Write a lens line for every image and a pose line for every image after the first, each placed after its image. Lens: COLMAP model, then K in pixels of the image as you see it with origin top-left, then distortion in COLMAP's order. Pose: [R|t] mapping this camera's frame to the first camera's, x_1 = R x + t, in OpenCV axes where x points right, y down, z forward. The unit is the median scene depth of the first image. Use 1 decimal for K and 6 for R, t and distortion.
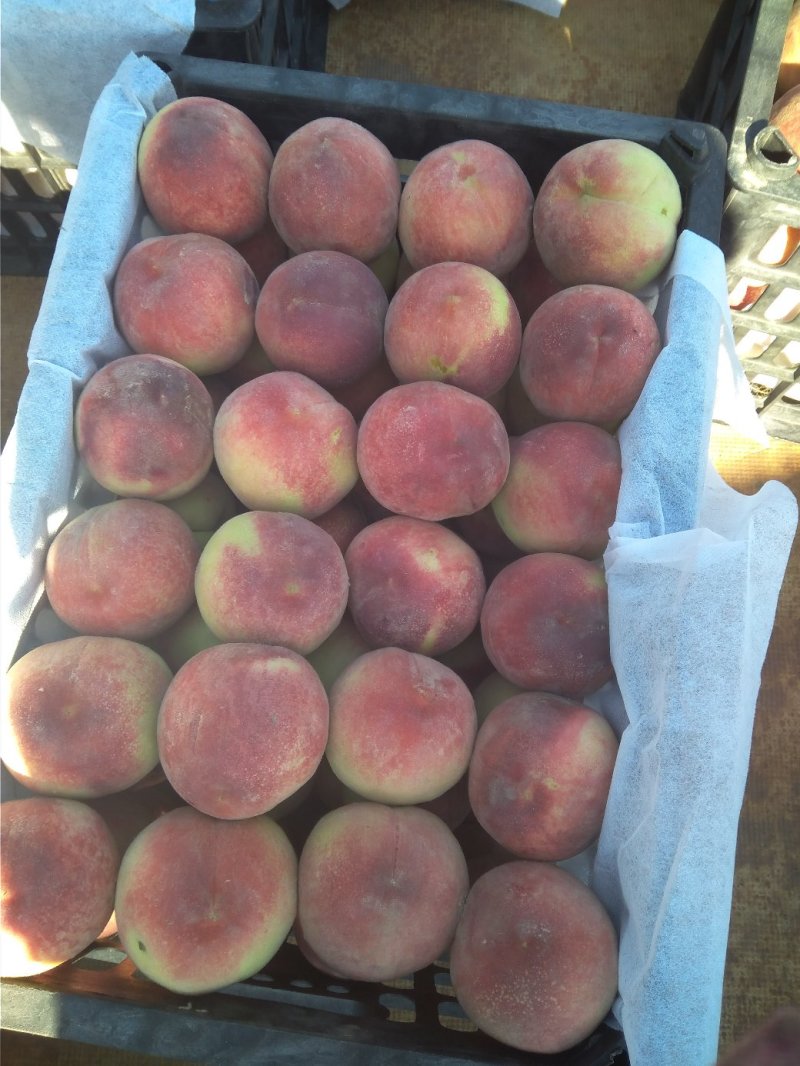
lens RADIAL K [[947.0, 0, 400.0], [0, 947.0, 533.0], [0, 0, 1]] dist [0.111093, -0.090927]
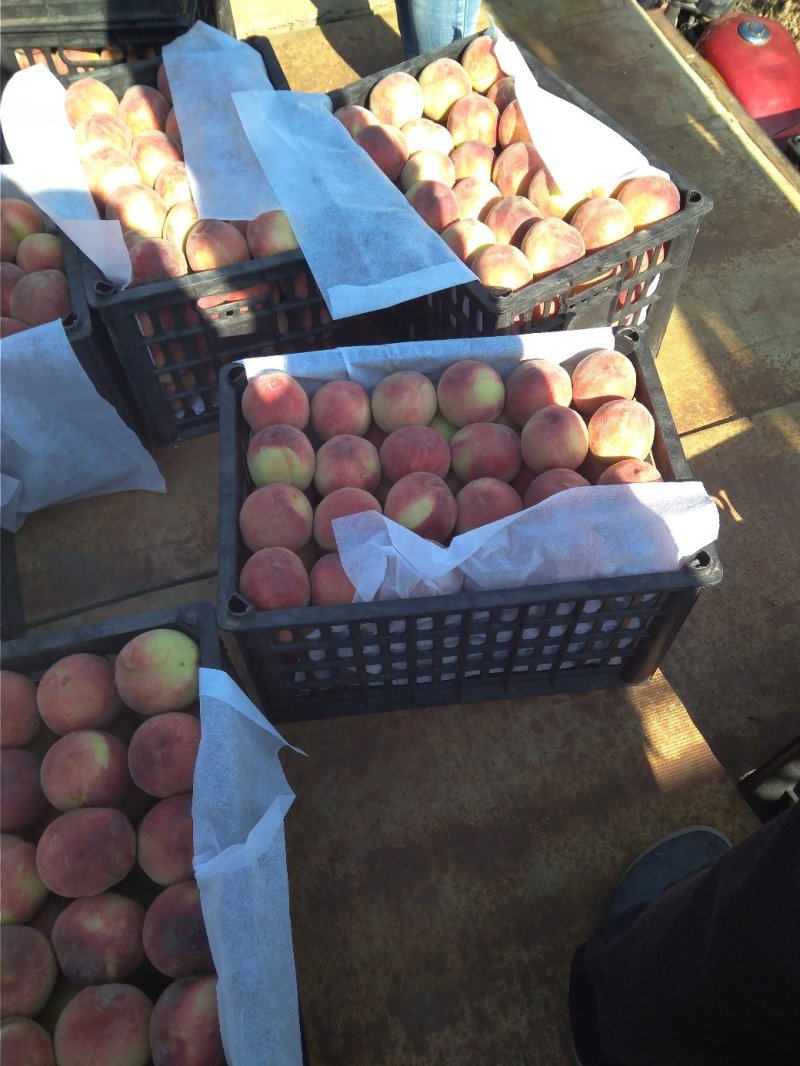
lens RADIAL K [[947.0, 0, 400.0], [0, 947.0, 533.0], [0, 0, 1]] dist [0.111093, -0.090927]
pose [[0.932141, -0.328091, 0.153195, 0.470293], [0.356406, 0.906035, -0.228199, -0.010879], [-0.063929, 0.267314, 0.961487, -0.792219]]
